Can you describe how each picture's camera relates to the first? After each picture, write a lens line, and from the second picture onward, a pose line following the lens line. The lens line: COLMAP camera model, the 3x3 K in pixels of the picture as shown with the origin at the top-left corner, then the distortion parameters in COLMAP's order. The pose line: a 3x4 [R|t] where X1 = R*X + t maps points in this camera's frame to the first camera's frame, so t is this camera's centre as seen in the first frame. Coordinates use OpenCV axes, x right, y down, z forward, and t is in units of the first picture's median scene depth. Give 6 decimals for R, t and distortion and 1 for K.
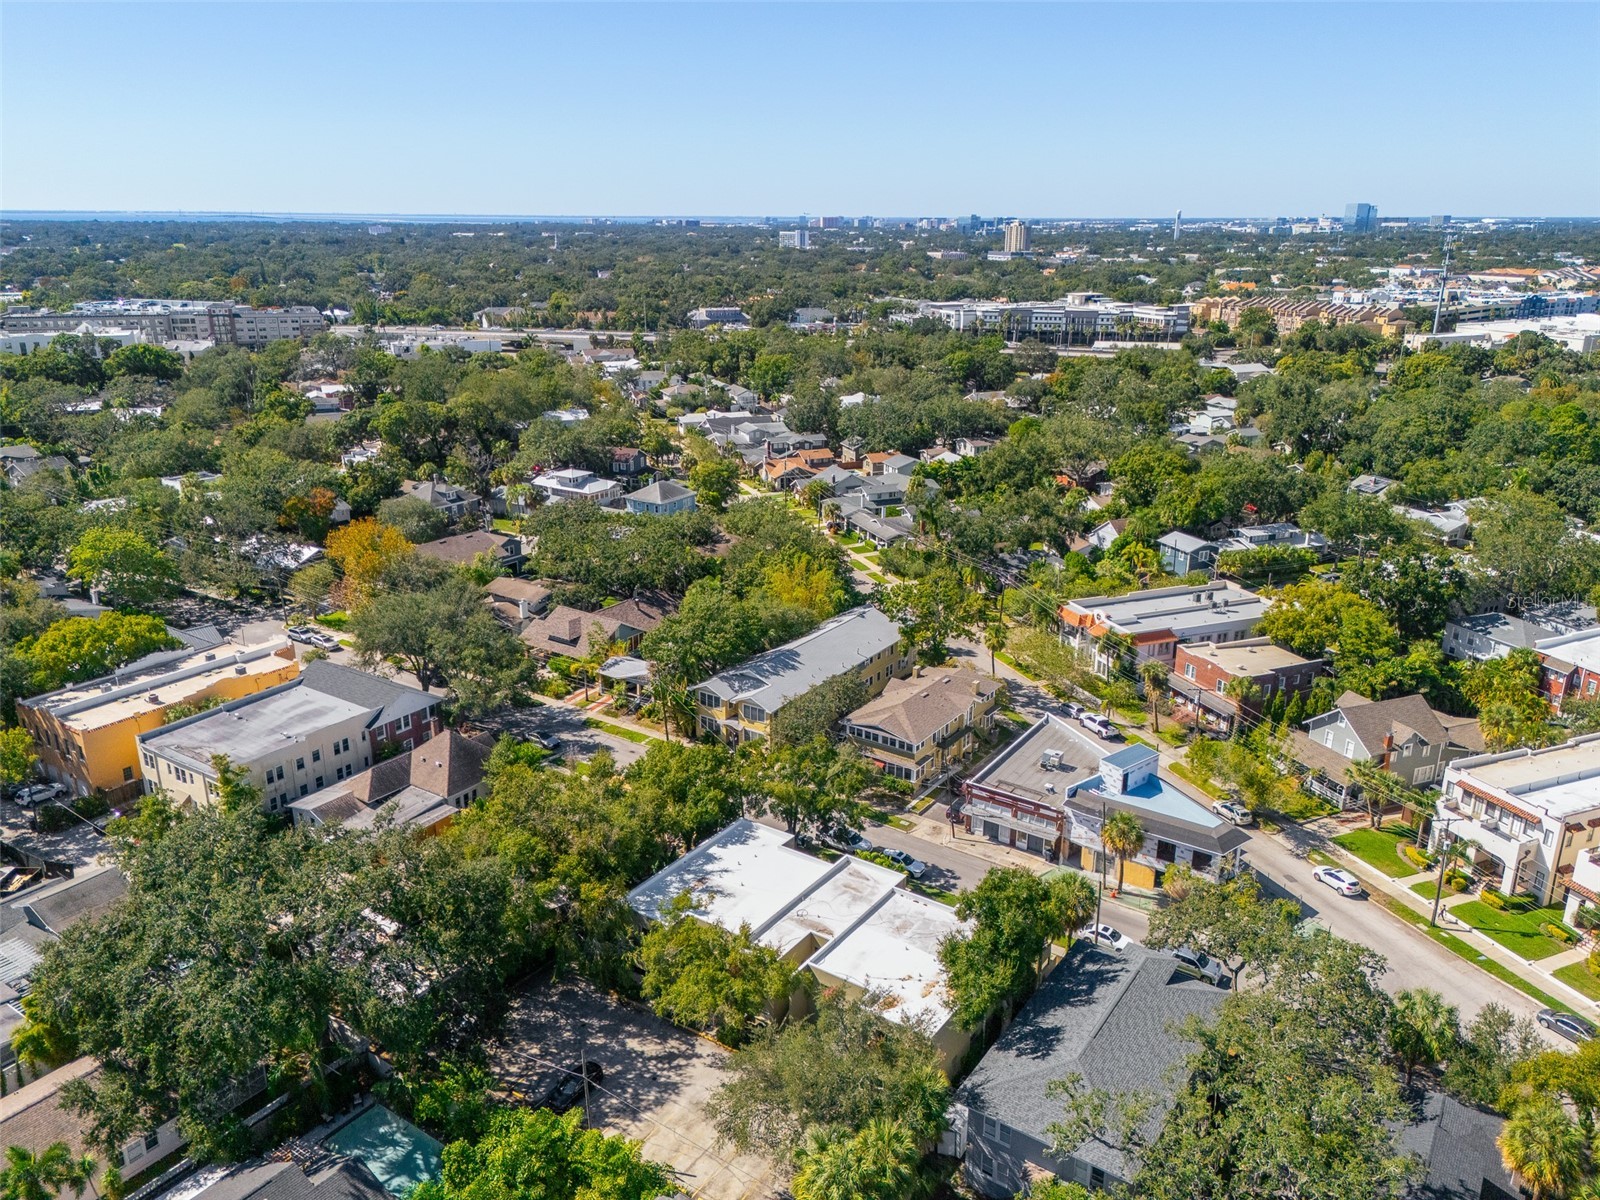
lens RADIAL K [[1186.5, 0, 800.0], [0, 1186.5, 600.0], [0, 0, 1]] dist [0.106629, -0.092554]
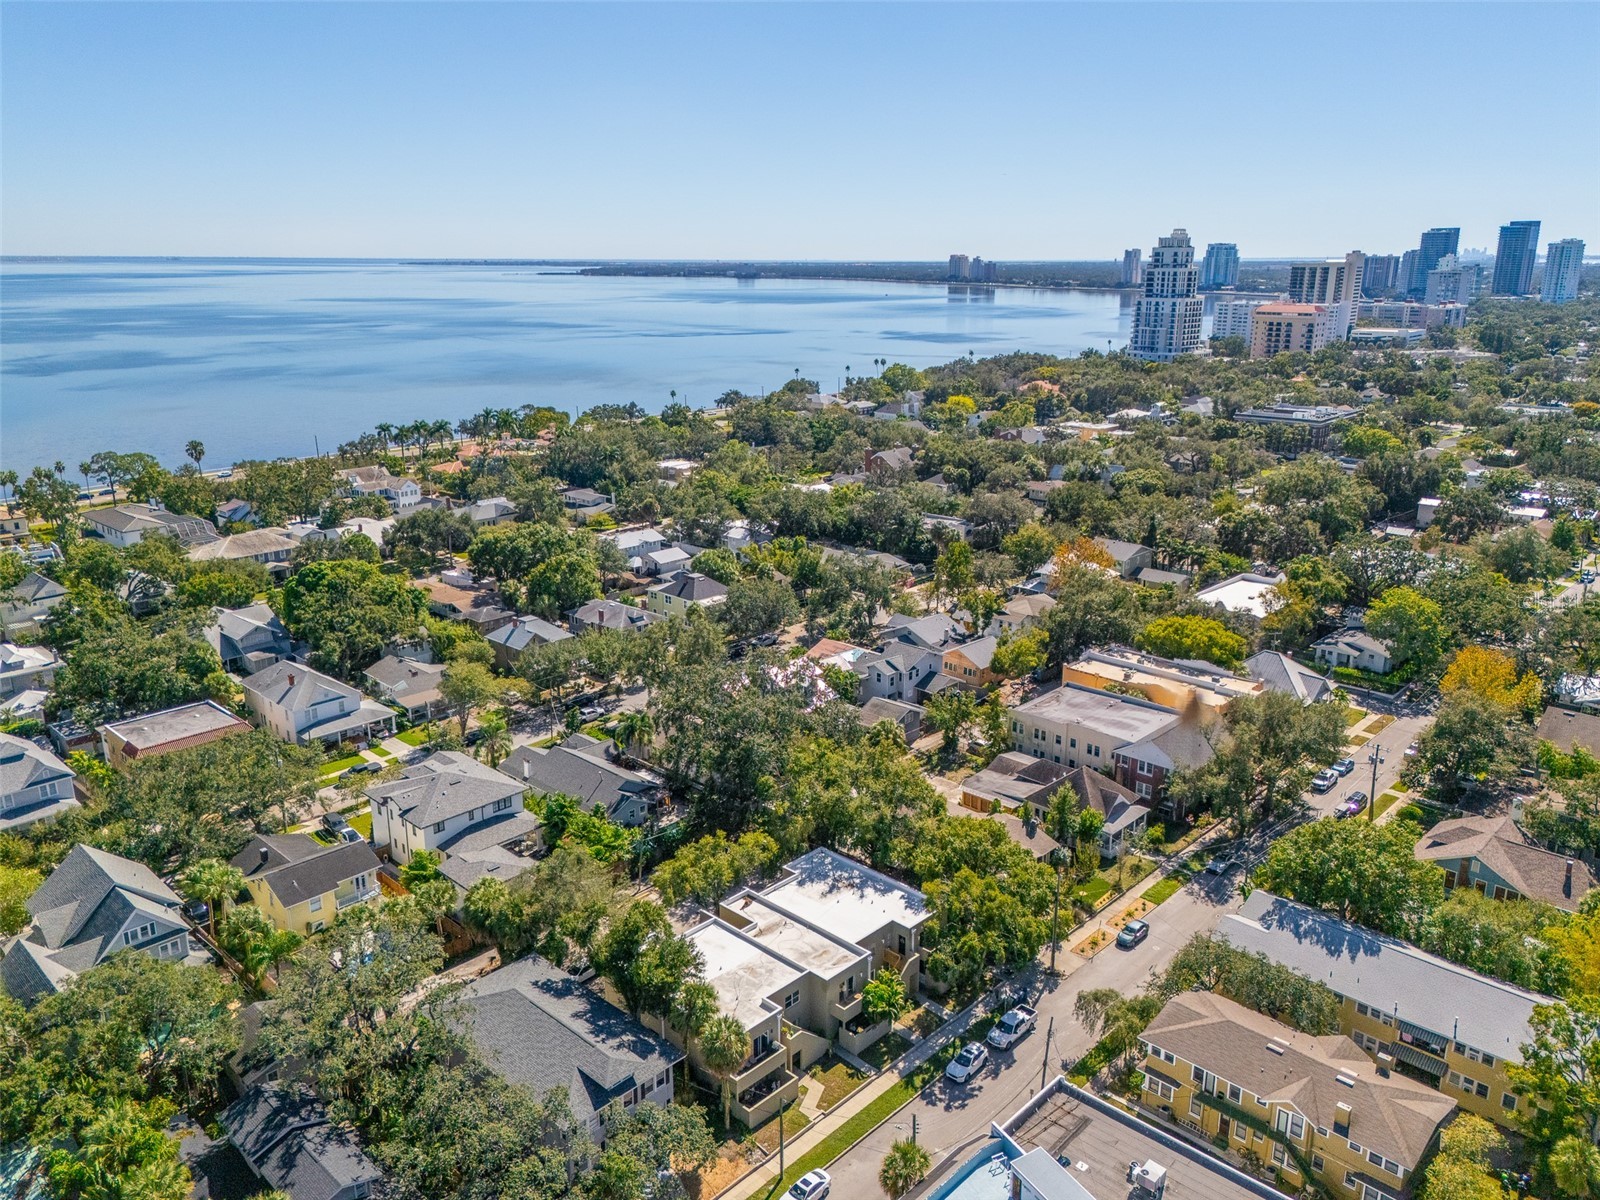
lens RADIAL K [[1191.7, 0, 800.0], [0, 1191.7, 600.0], [0, 0, 1]] dist [0.095640, -0.093781]
pose [[-0.170890, 0.272199, -0.946945, 0.764228], [-0.300747, 0.900806, 0.313210, -0.300035], [0.938268, 0.338316, -0.072075, 0.718679]]
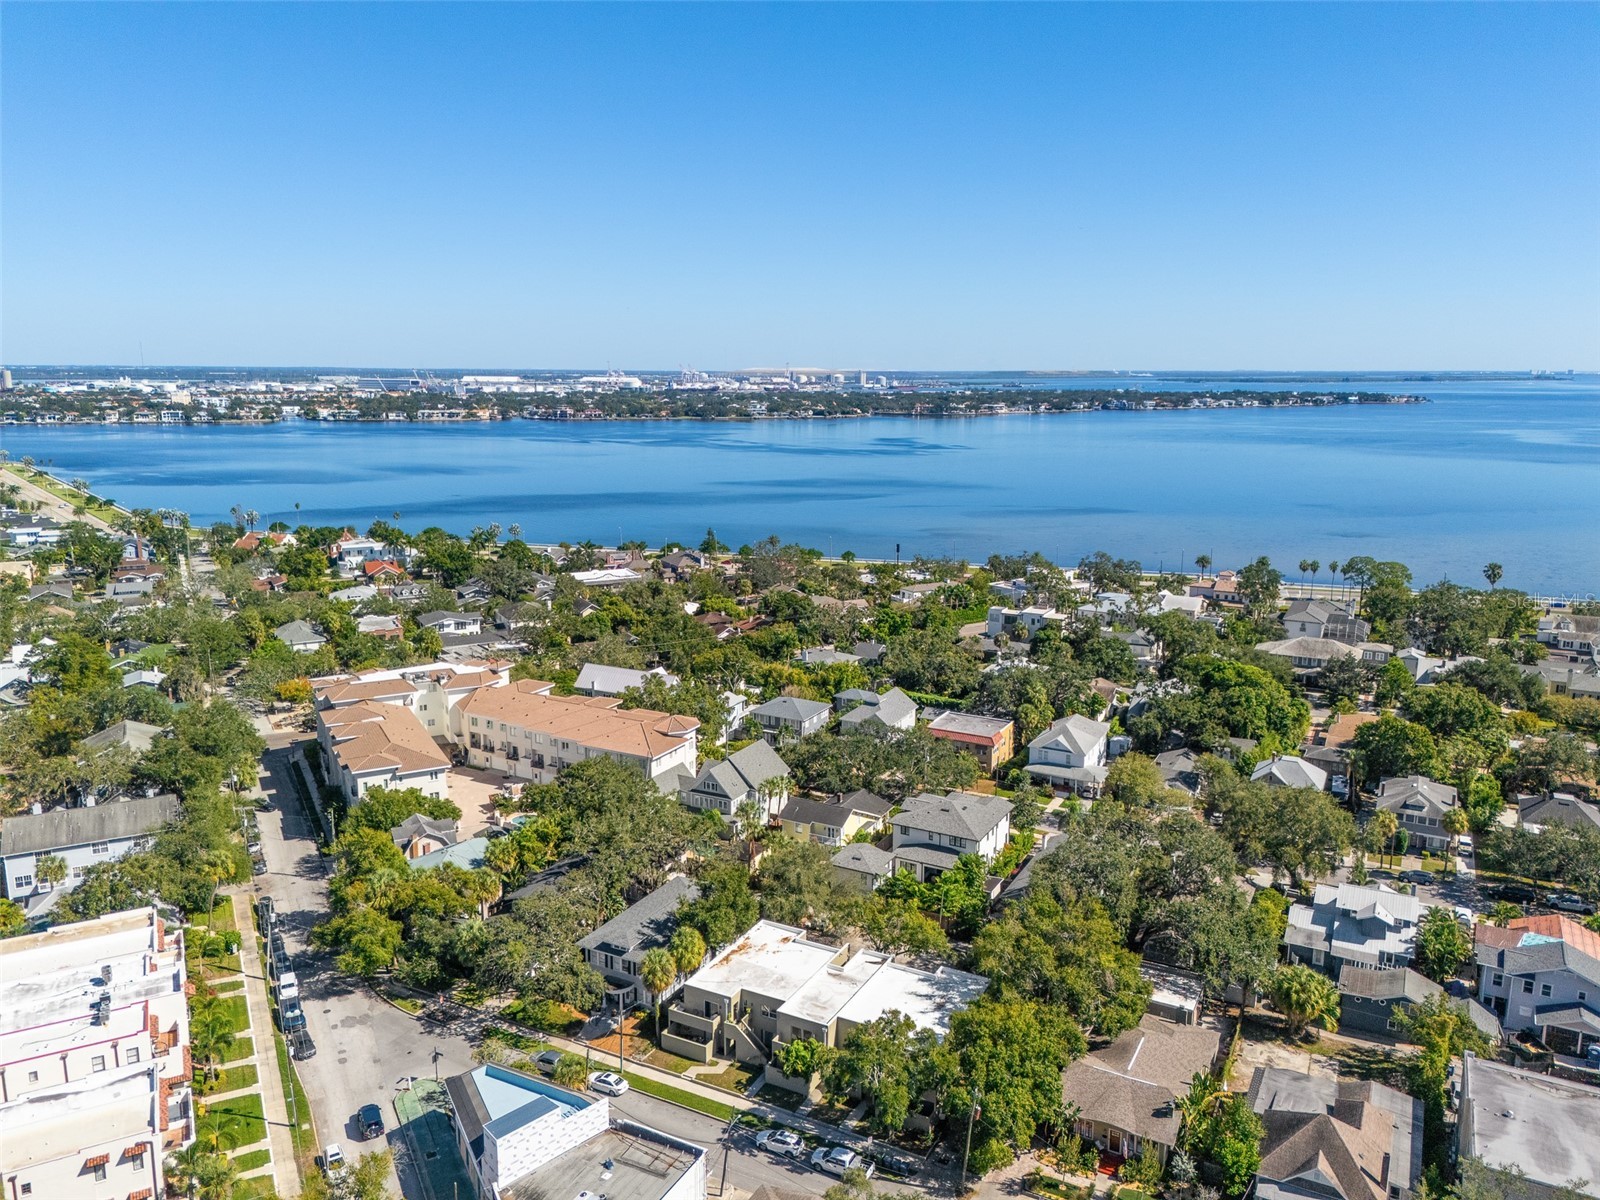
lens RADIAL K [[1186.5, 0, 800.0], [0, 1186.5, 600.0], [0, 0, 1]] dist [0.106629, -0.092554]
pose [[-0.994289, 0.013521, -0.105861, 0.145504], [-0.039521, 0.874769, 0.482926, -0.564581], [0.099134, 0.484352, -0.869239, 1.431566]]
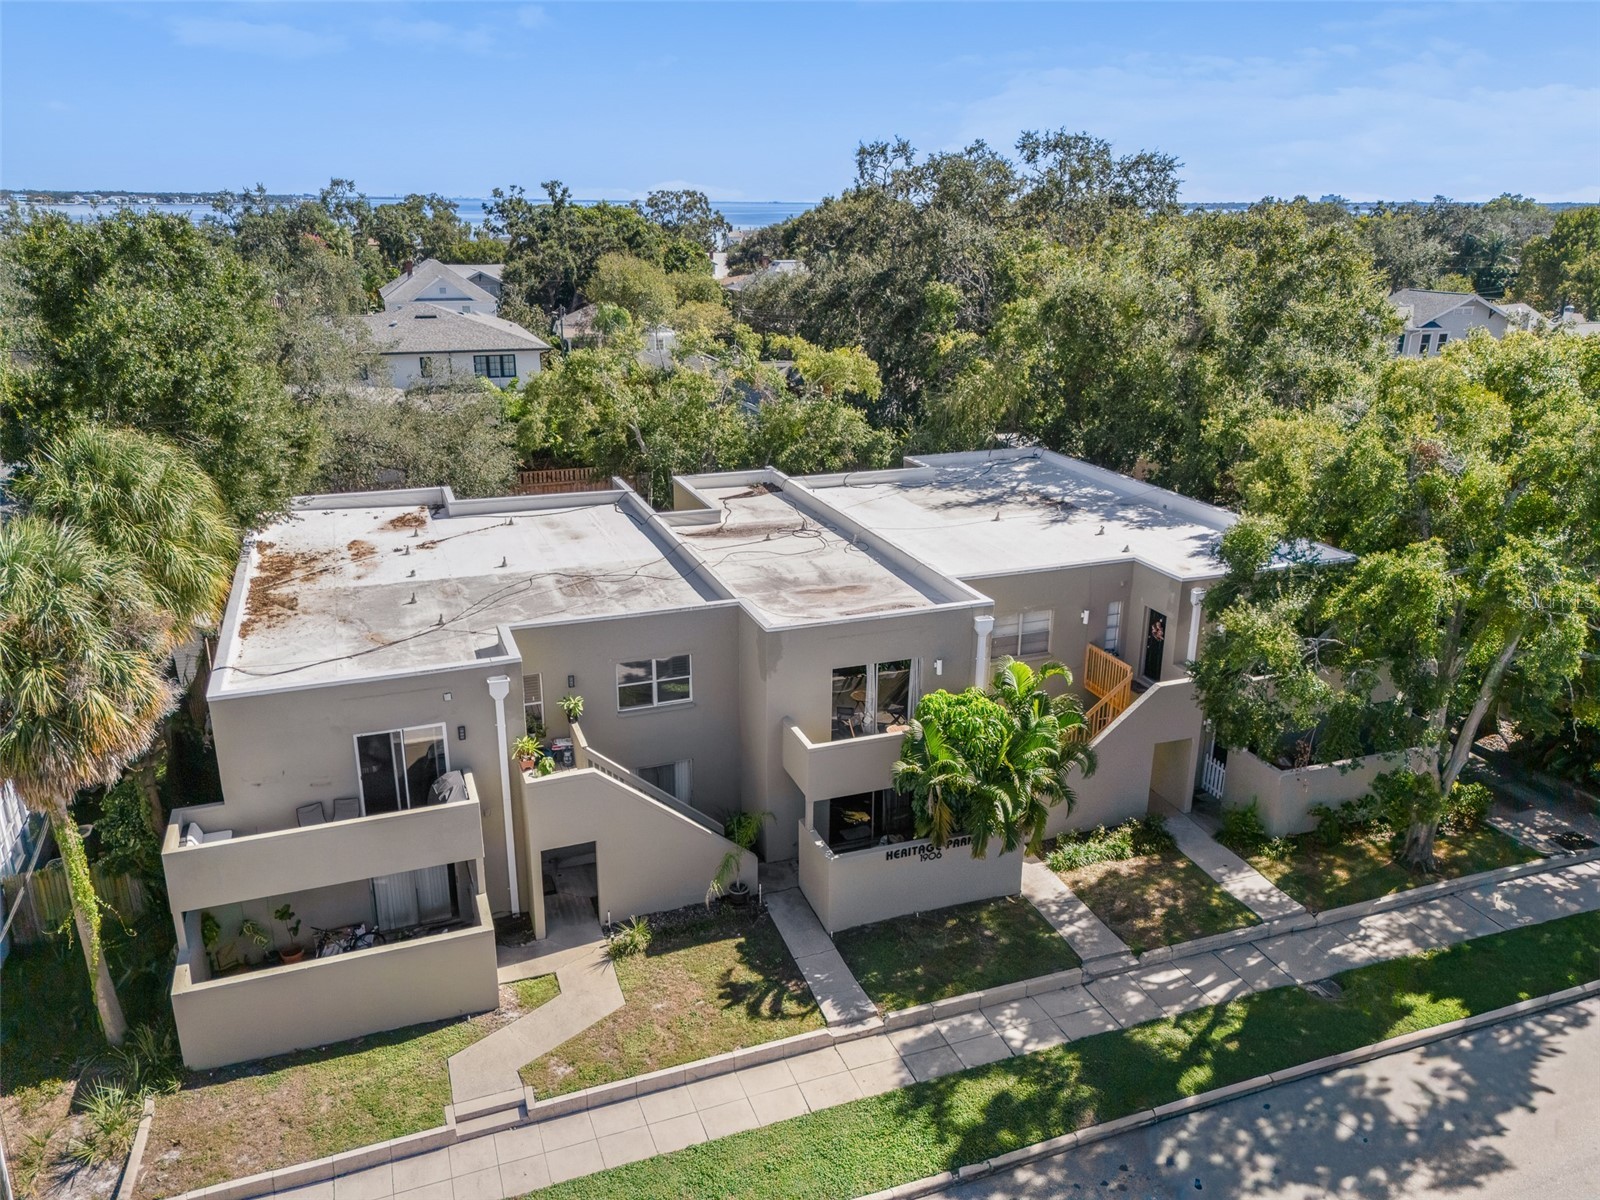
lens RADIAL K [[1158.2, 0, 773.4], [0, 1158.2, 597.7], [0, 0, 1]] dist [0.092254, -0.082233]
pose [[-0.592233, 0.248572, -0.766467, 0.220645], [-0.247750, 0.848973, 0.466760, 0.077434], [0.766733, 0.466323, -0.441207, 0.850684]]
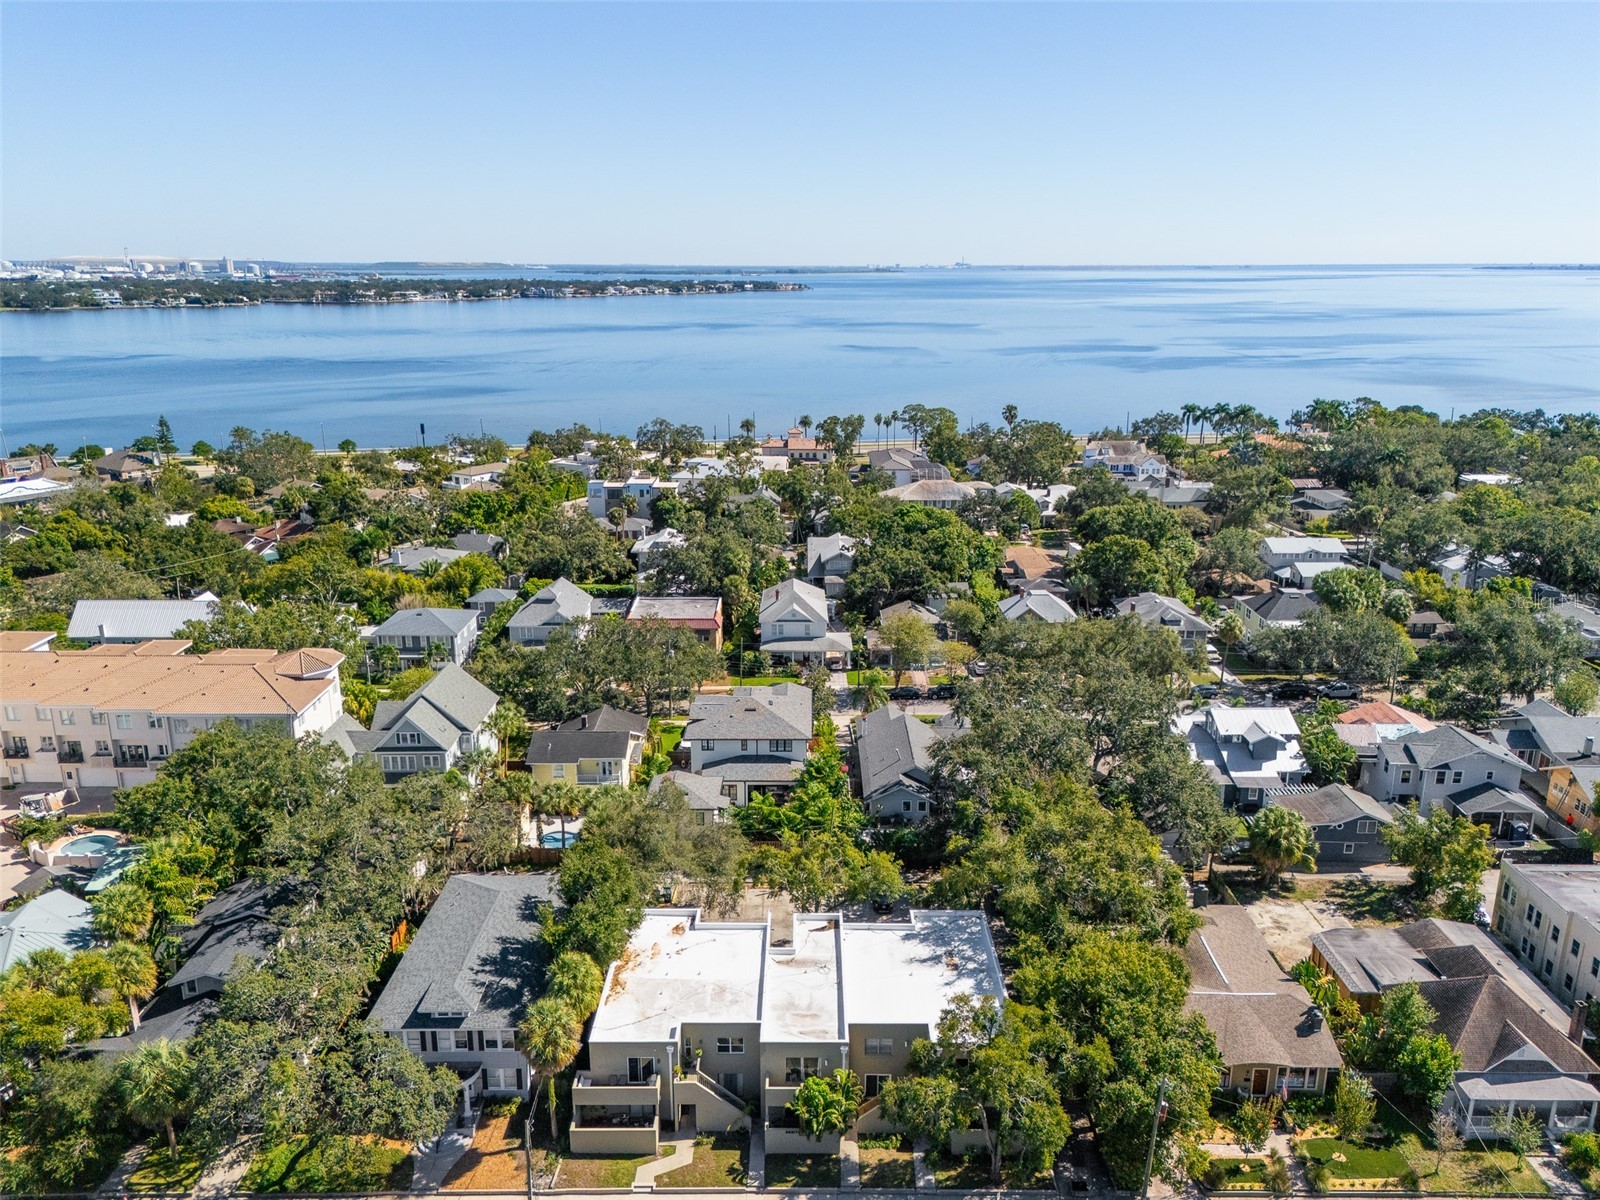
lens RADIAL K [[1191.7, 0, 800.0], [0, 1191.7, 600.0], [0, 0, 1]] dist [0.095640, -0.093781]
pose [[-0.830260, 0.147997, -0.537369, 0.348944], [-0.174225, 0.846885, 0.502426, -0.328602], [0.529447, 0.510767, -0.677350, 1.076339]]
